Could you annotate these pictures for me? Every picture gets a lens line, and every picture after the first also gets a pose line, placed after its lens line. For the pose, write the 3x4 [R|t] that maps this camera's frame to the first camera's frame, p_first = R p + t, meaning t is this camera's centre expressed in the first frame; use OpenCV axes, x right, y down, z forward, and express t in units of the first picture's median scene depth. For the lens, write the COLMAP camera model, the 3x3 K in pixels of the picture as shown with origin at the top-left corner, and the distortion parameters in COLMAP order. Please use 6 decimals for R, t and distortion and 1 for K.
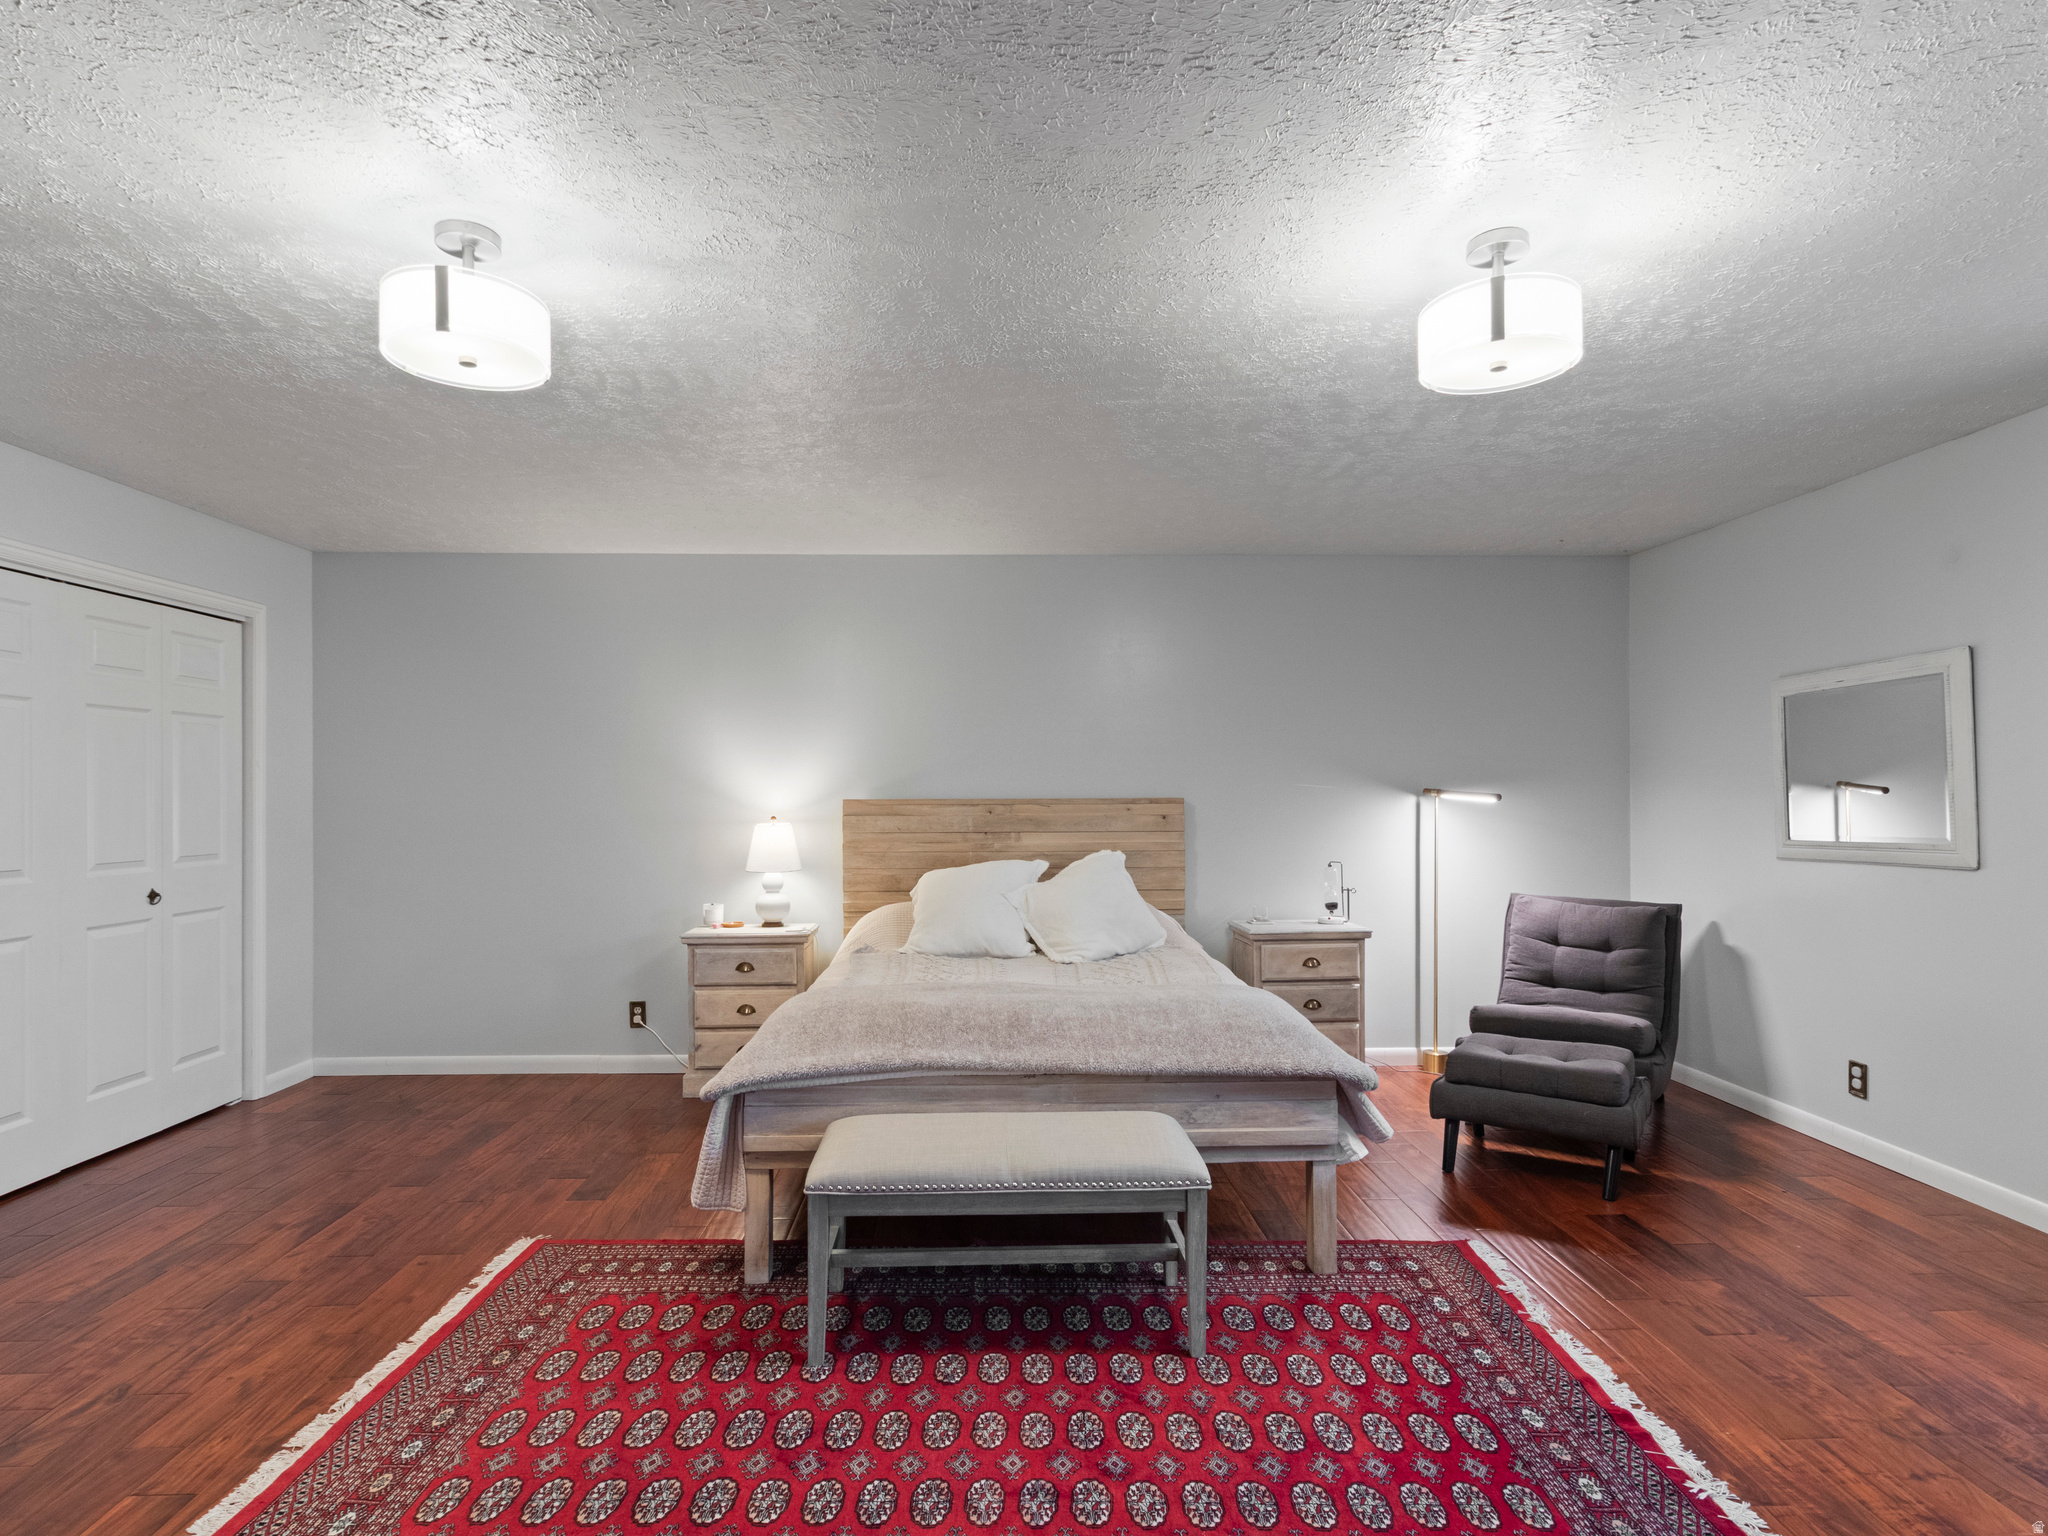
lens RADIAL K [[1081.7, 0, 1024.2], [0, 1081.7, 777.9], [0, 0, 1]] dist [0.002058, 0.000527]
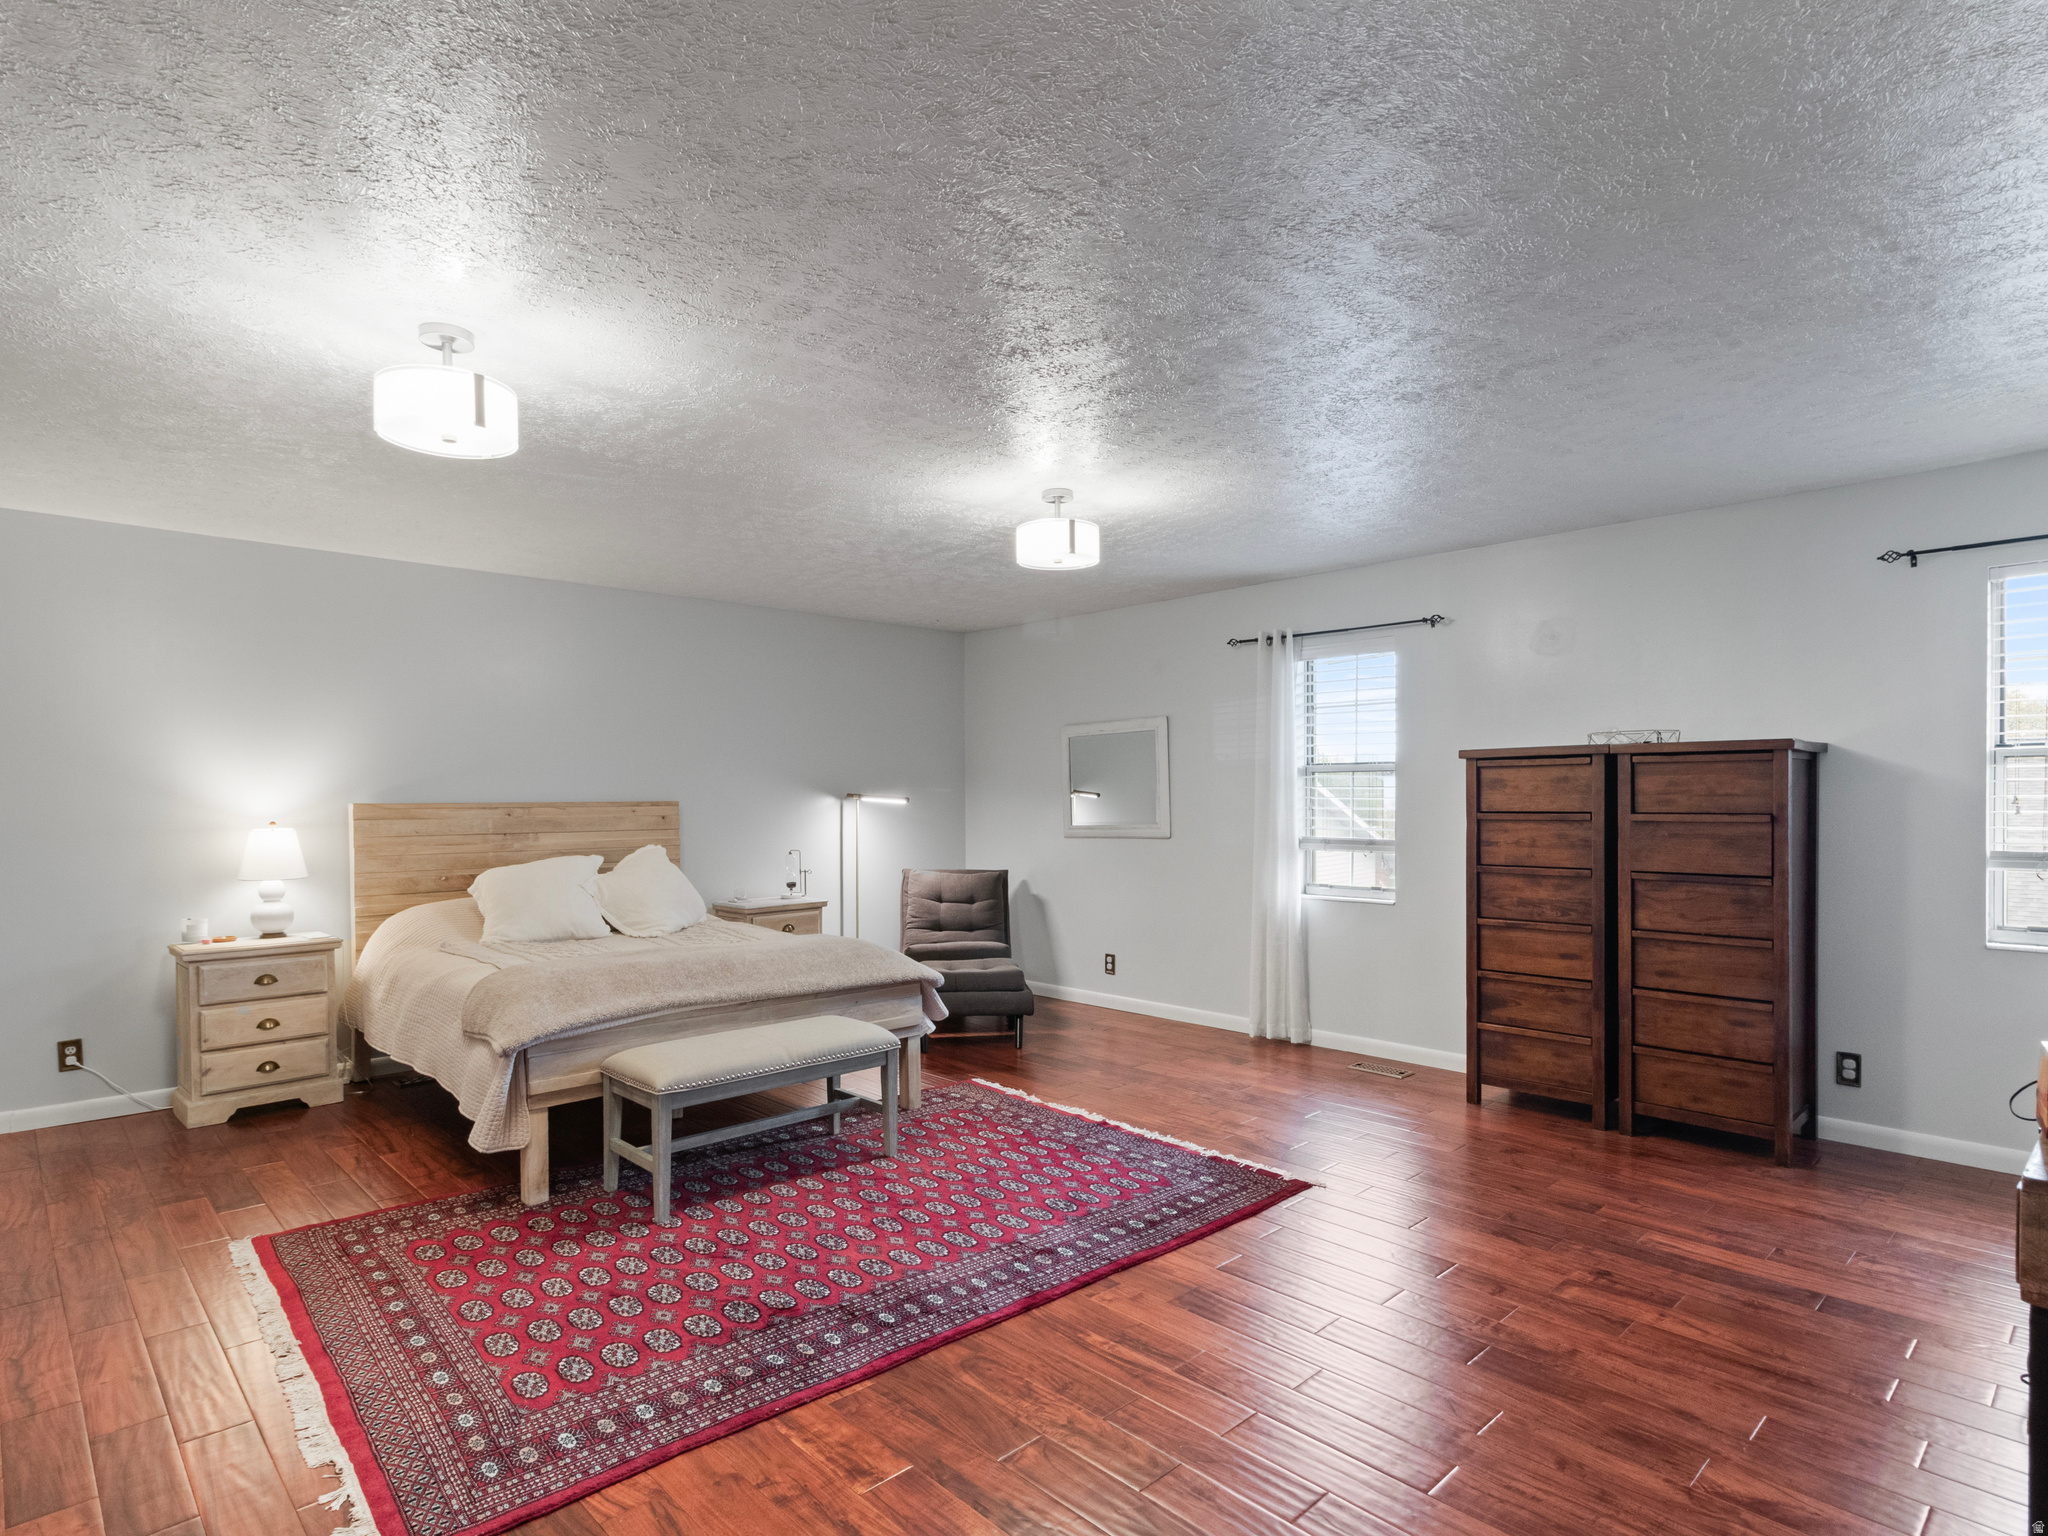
lens RADIAL K [[1081.7, 0, 1026.4], [0, 1081.7, 779.4], [0, 0, 1]] dist [0.002058, 0.000527]
pose [[0.746717, 0.010572, 0.665058, -0.424909], [-0.008279, 0.999944, -0.006599, -0.000796], [-0.665090, -0.000579, 0.746763, -0.170420]]
